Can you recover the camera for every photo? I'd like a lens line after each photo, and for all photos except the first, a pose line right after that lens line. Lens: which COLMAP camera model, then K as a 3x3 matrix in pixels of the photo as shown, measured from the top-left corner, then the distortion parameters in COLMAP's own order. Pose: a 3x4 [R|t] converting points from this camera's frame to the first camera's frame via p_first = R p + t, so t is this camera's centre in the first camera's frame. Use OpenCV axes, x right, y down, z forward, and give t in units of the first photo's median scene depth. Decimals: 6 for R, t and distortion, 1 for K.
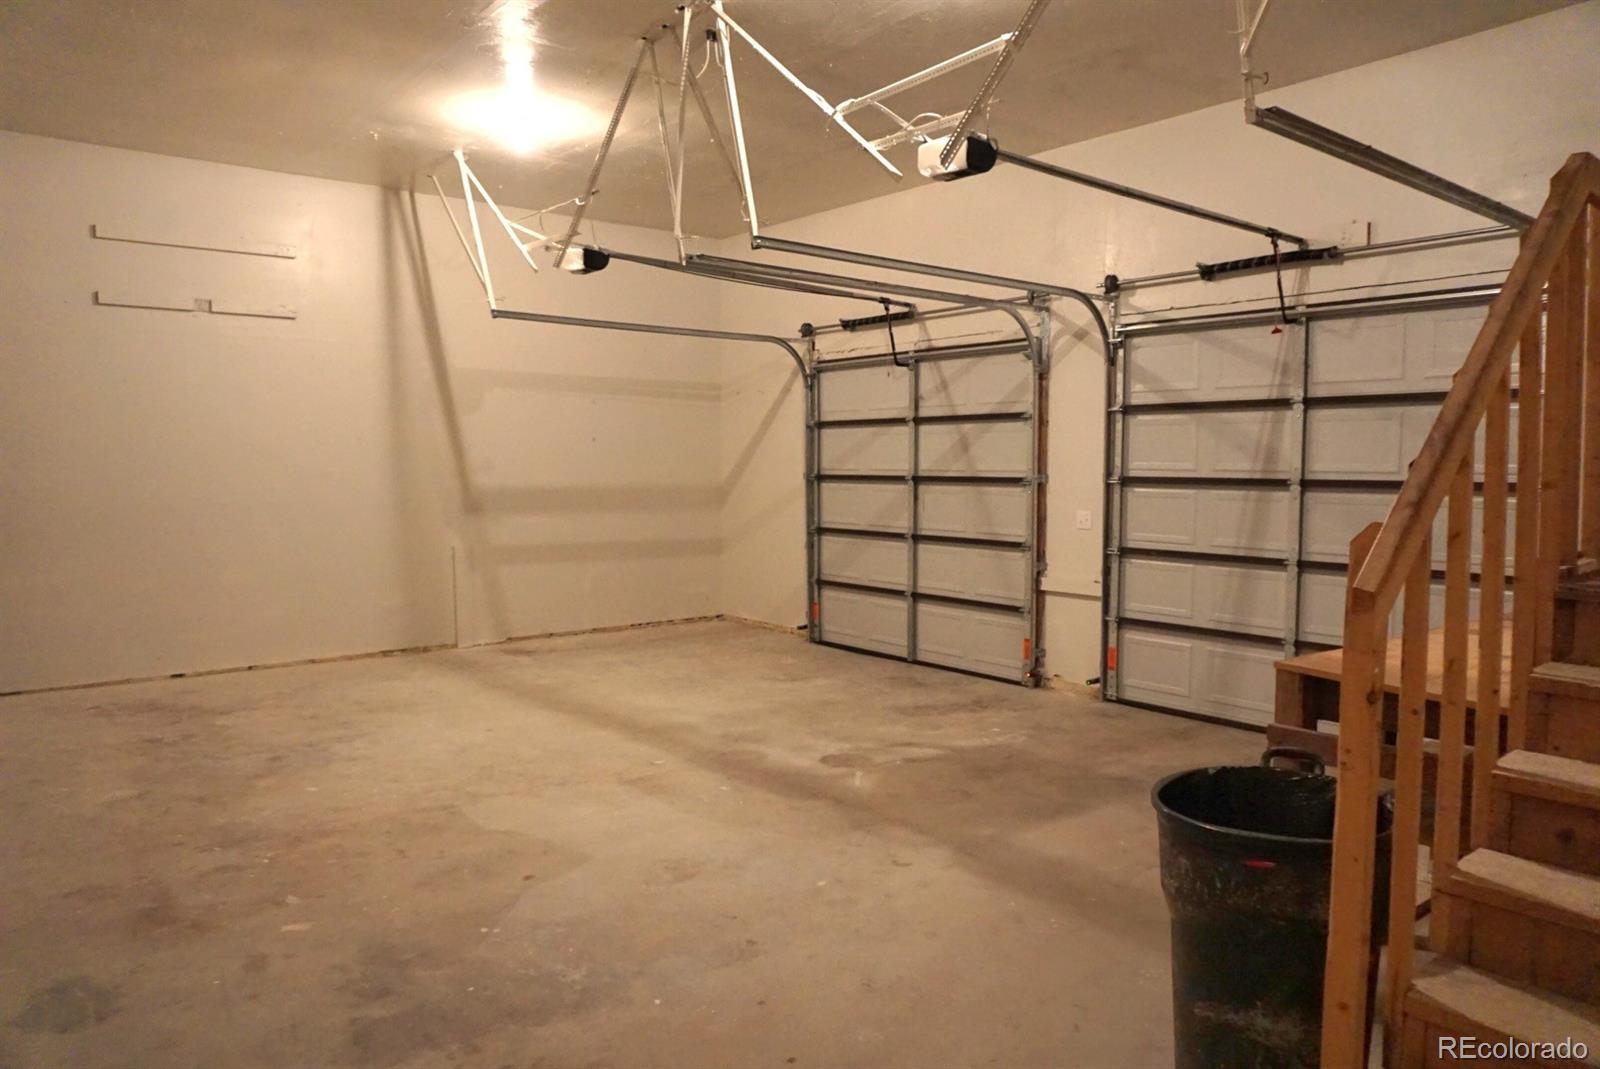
lens RADIAL K [[1068.6, 0, 797.6], [0, 1068.6, 529.3], [0, 0, 1]] dist [-0.053589, 0.043983]
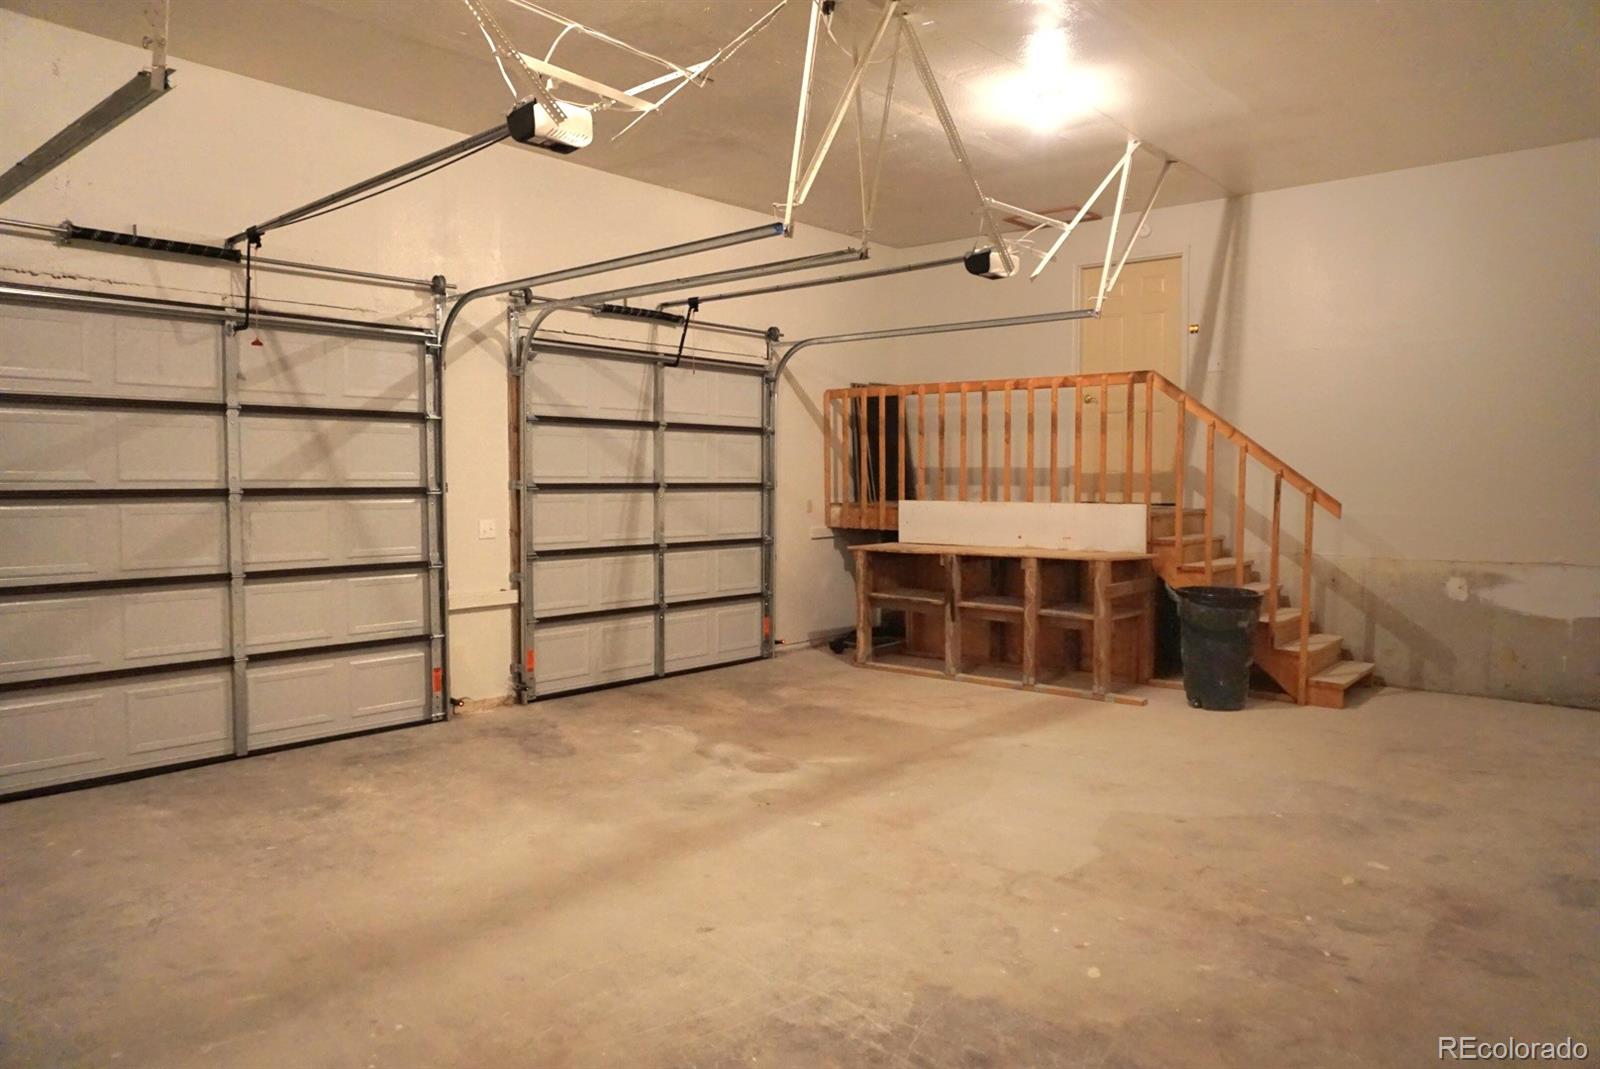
lens RADIAL K [[1068.6, 0, 797.6], [0, 1068.6, 529.3], [0, 0, 1]] dist [-0.053589, 0.043983]
pose [[-0.175438, -0.051834, 0.983125, -0.864278], [0.058730, 0.996283, 0.063008, -0.062606], [-0.982737, 0.068793, -0.171742, 1.045145]]
